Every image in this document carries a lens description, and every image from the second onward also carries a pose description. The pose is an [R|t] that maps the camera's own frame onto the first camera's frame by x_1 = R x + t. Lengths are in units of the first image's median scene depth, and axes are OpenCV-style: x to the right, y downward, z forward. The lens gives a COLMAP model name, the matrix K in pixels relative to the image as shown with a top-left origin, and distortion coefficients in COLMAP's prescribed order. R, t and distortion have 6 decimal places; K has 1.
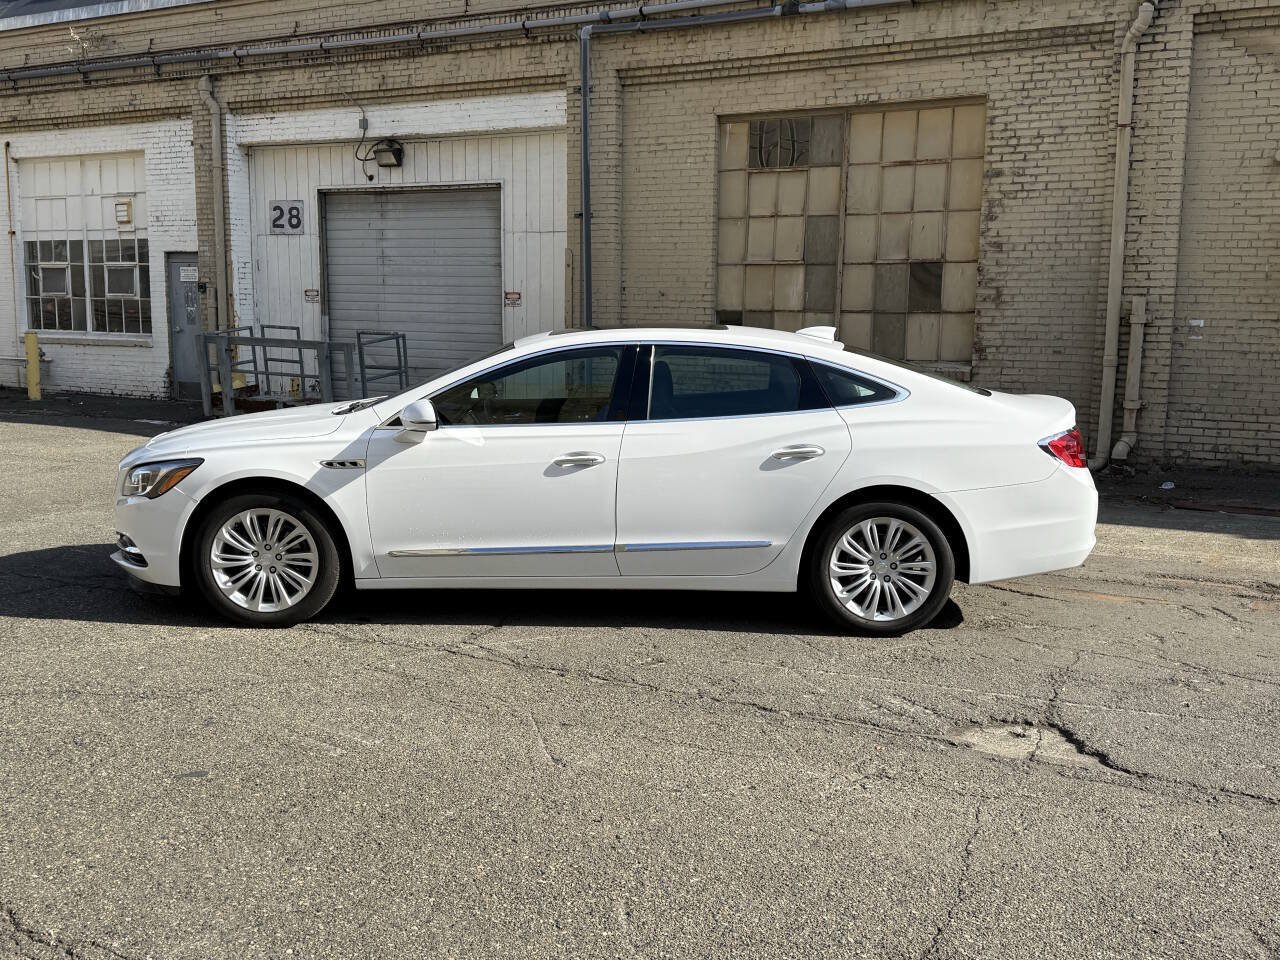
lens RADIAL K [[1241.4, 0, 651.1], [0, 1241.4, 480.8], [0, 0, 1]] dist [0.200010, -0.422707]
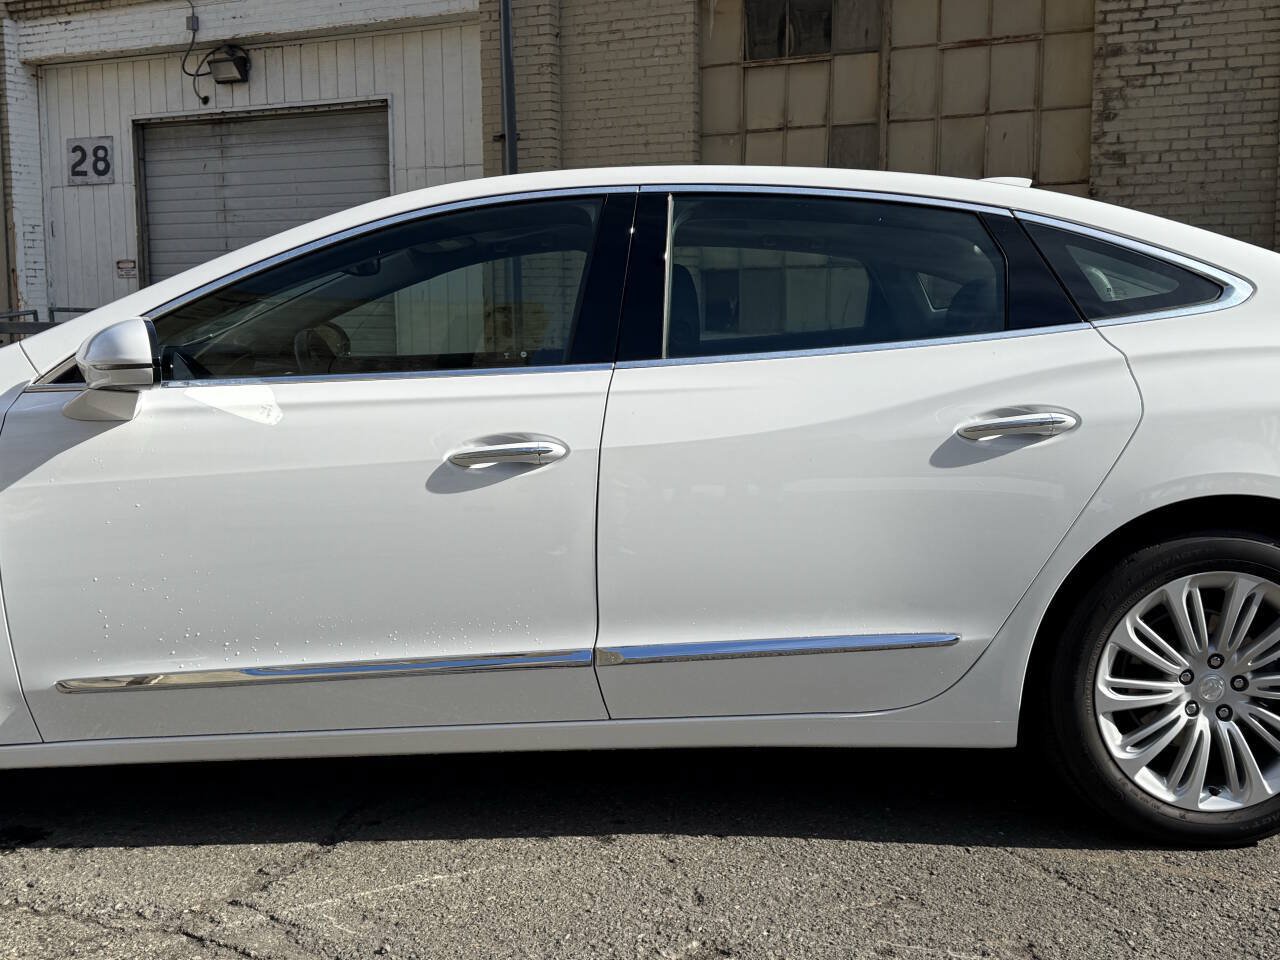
lens RADIAL K [[1425.2, 0, 640.0], [0, 1425.2, 480.0], [0, 0, 1]] dist [0.208630, -0.461277]
pose [[0.999149, -0.022151, 0.034802, -0.012922], [0.023127, 0.999343, -0.027888, 0.003146], [-0.034161, 0.028669, 0.999005, 0.219325]]
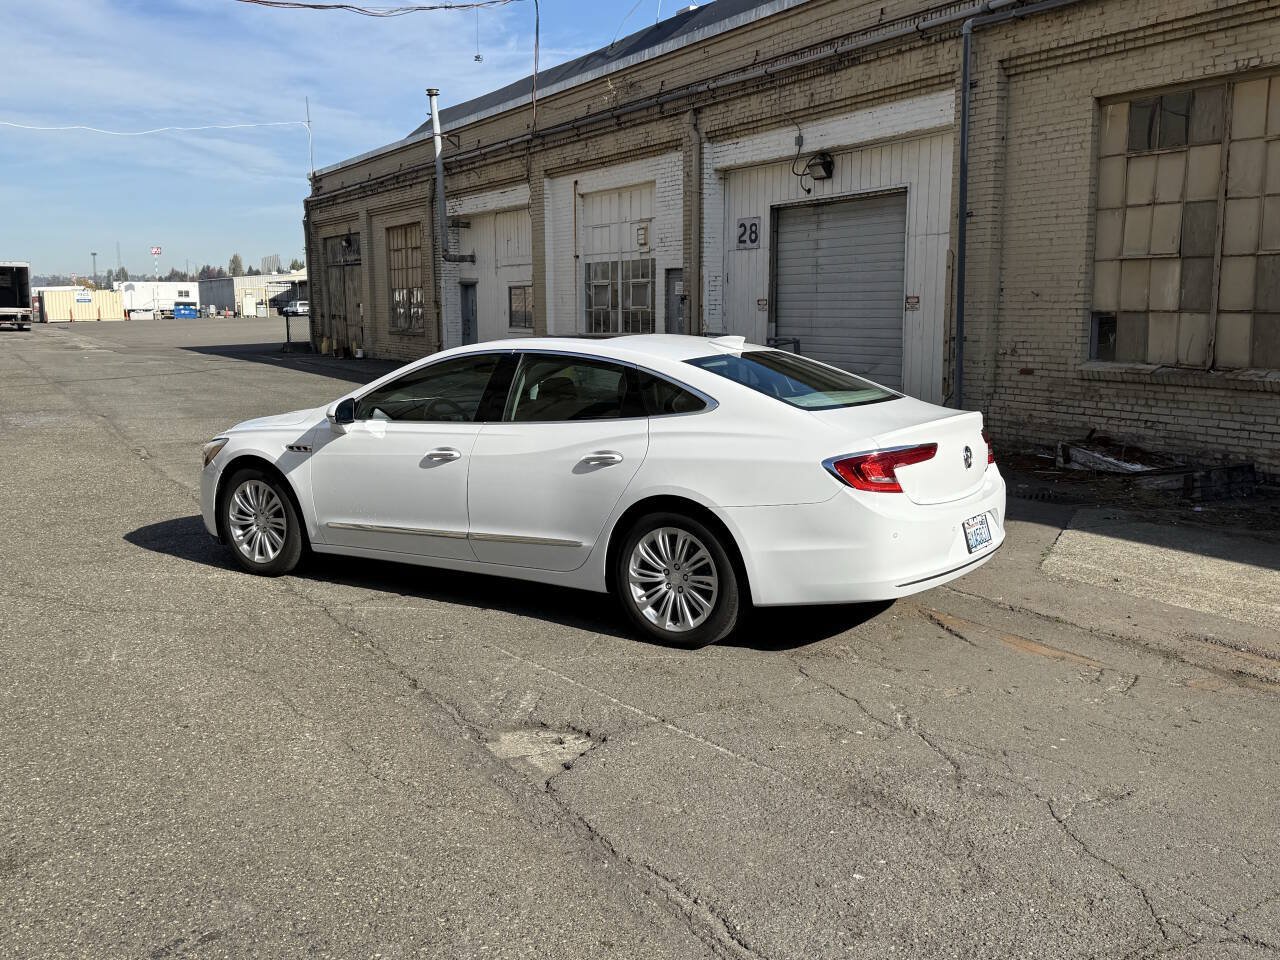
lens RADIAL K [[1241.4, 0, 651.1], [0, 1241.4, 480.8], [0, 0, 1]] dist [0.200010, -0.422707]
pose [[0.839081, 0.061997, -0.540463, 0.307304], [-0.063059, 0.997872, 0.016566, -0.010241], [0.540340, 0.020181, 0.841205, 0.065879]]
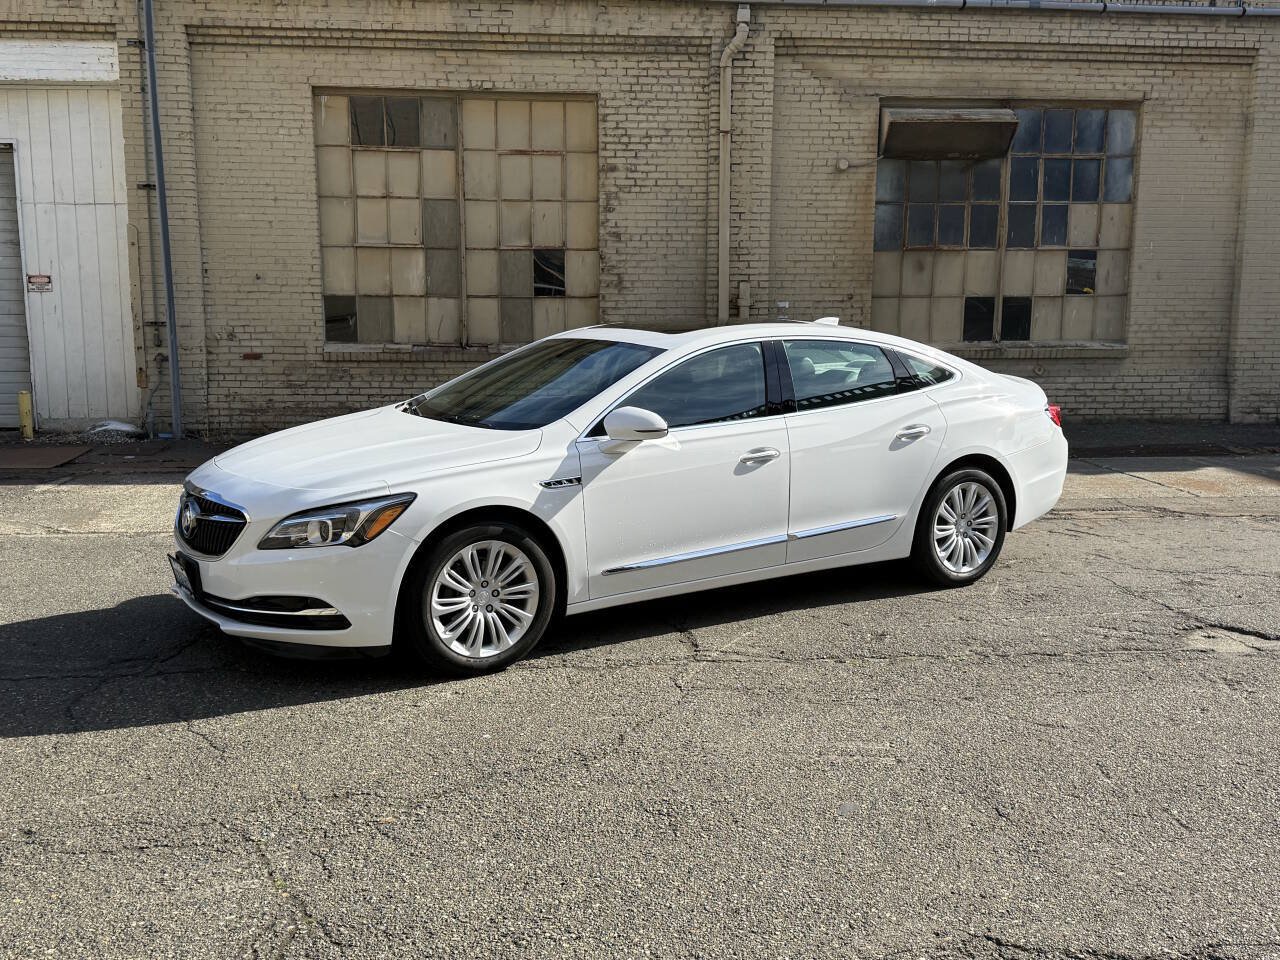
lens RADIAL K [[1241.4, 0, 651.1], [0, 1241.4, 480.8], [0, 0, 1]] dist [0.200010, -0.422707]
pose [[0.825350, -0.098016, 0.556049, -0.303029], [0.086789, 0.995137, 0.046593, -0.022431], [-0.557911, 0.009803, 0.829843, 0.087557]]
